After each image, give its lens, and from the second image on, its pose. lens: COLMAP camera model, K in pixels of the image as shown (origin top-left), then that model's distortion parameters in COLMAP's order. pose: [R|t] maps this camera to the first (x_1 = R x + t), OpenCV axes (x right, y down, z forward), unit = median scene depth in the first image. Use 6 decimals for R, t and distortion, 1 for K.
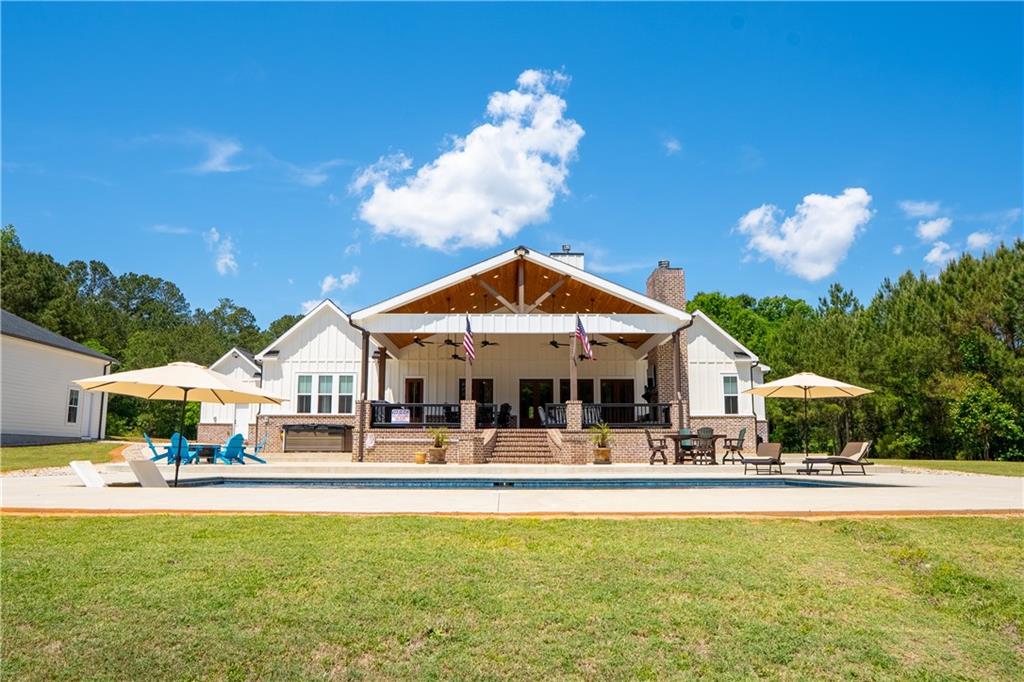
lens RADIAL K [[760.7, 0, 515.2], [0, 760.7, 322.8], [0, 0, 1]] dist [-0.068662, 0.054567]
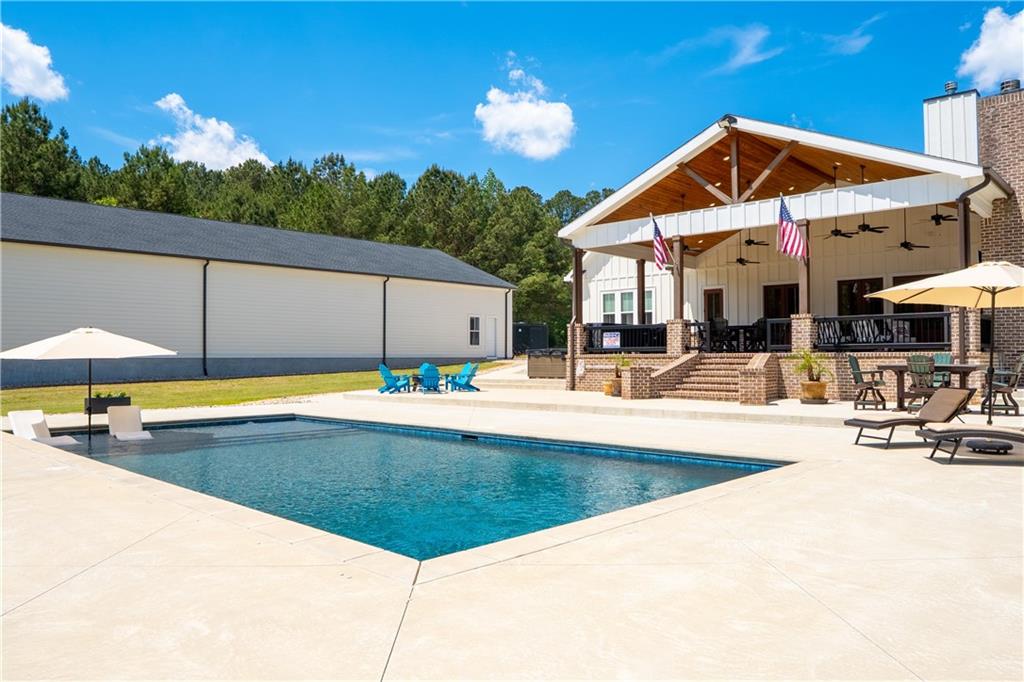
lens RADIAL K [[777.4, 0, 505.0], [0, 777.4, 345.1], [0, 0, 1]] dist [0.002304, -0.066276]
pose [[0.711591, -0.014914, -0.702436, 0.390304], [0.128214, 0.985743, 0.108957, 0.012863], [0.690796, -0.167595, 0.703358, 0.263949]]
